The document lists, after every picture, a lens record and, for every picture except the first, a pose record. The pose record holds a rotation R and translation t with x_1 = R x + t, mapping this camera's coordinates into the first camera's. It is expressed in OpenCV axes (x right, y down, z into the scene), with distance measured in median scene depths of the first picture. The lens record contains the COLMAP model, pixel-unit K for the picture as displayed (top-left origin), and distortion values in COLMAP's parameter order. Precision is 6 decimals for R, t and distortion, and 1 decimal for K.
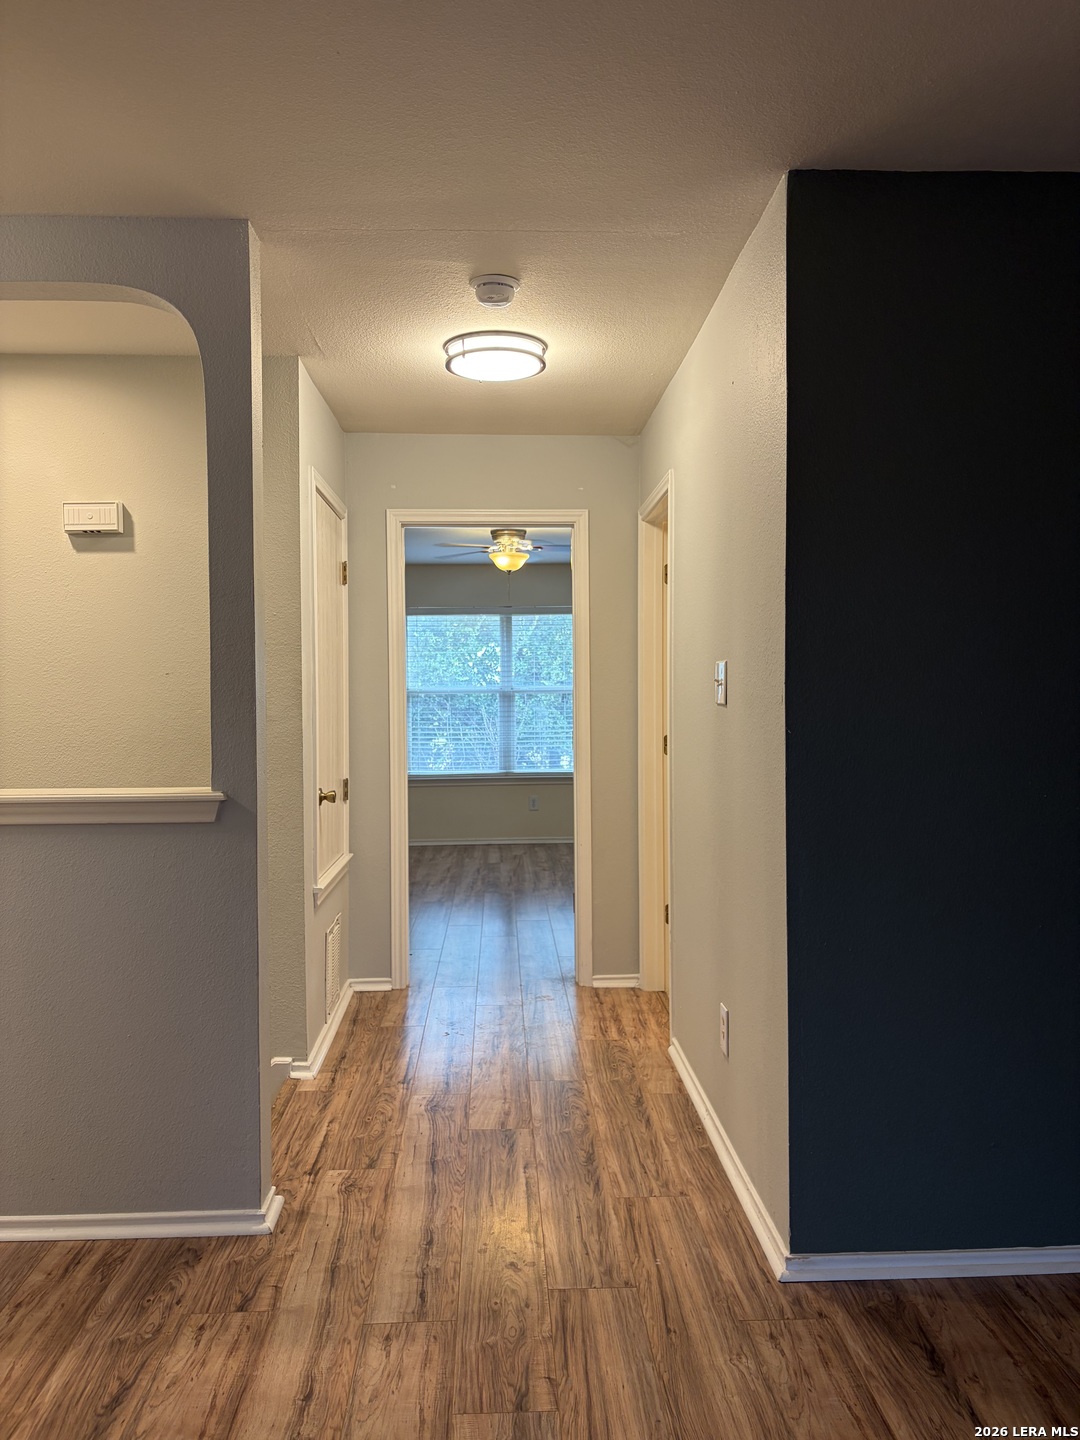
lens RADIAL K [[1098.0, 0, 542.0], [0, 1098.0, 720.1], [0, 0, 1]] dist [0.021723, -0.030508]
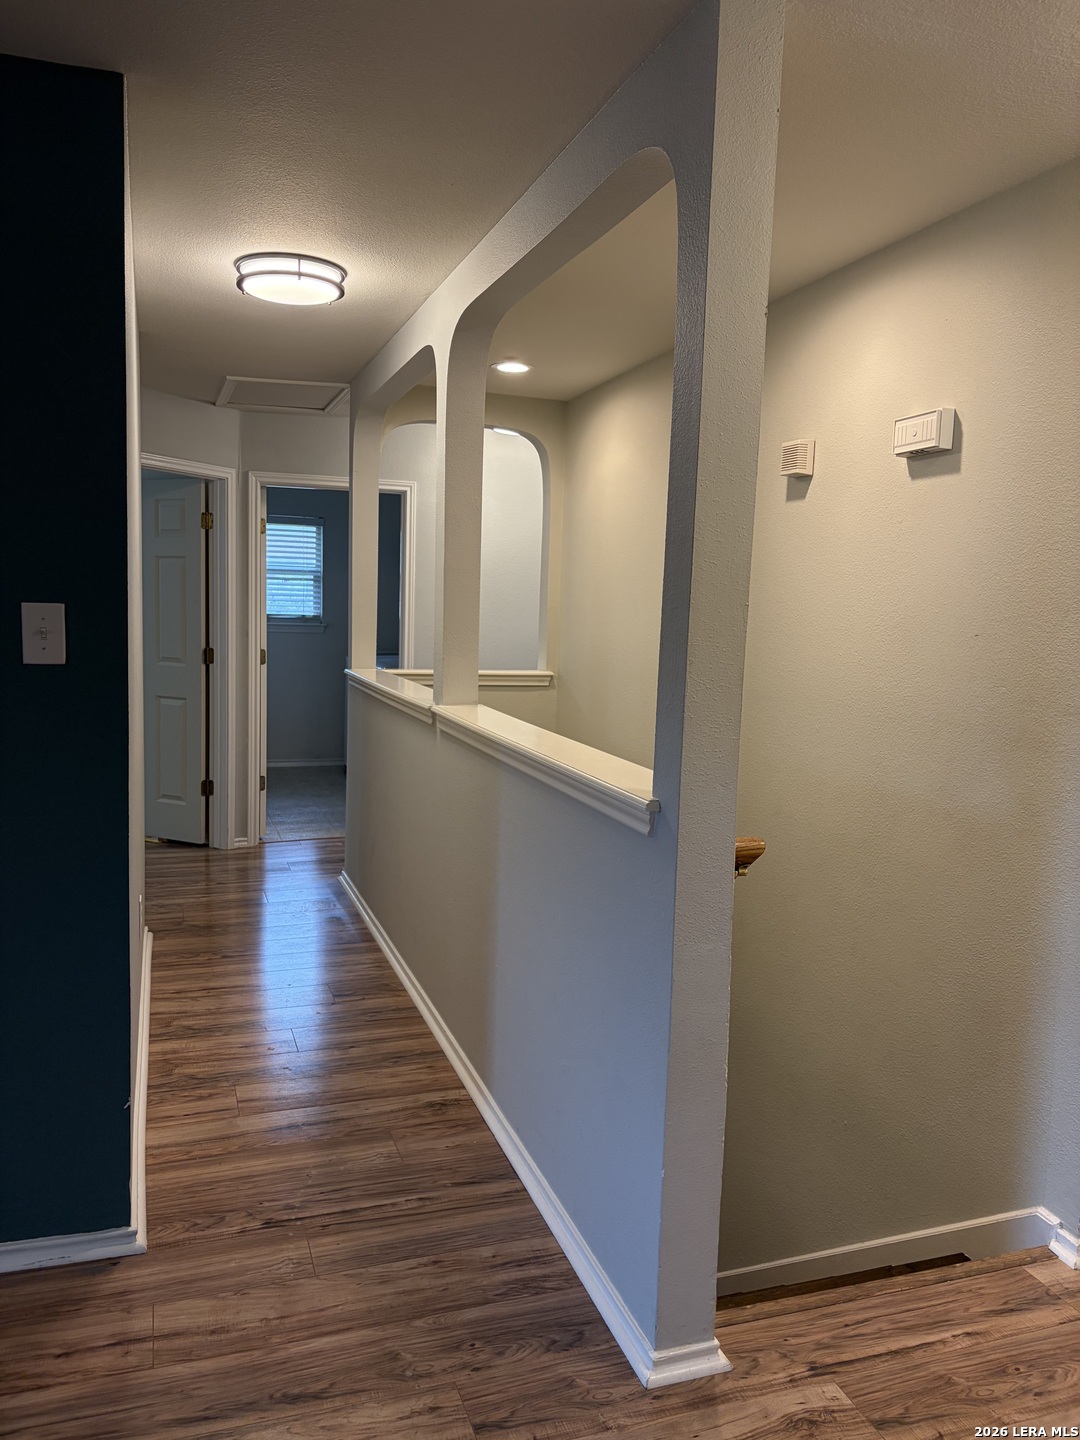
lens RADIAL K [[1098.0, 0, 541.9], [0, 1098.0, 716.5], [0, 0, 1]] dist [0.021723, -0.030508]
pose [[0.288784, 0.123748, -0.949363, 0.391364], [-0.068497, 0.991741, 0.108436, -0.066583], [0.954941, 0.033714, 0.294875, 0.692884]]
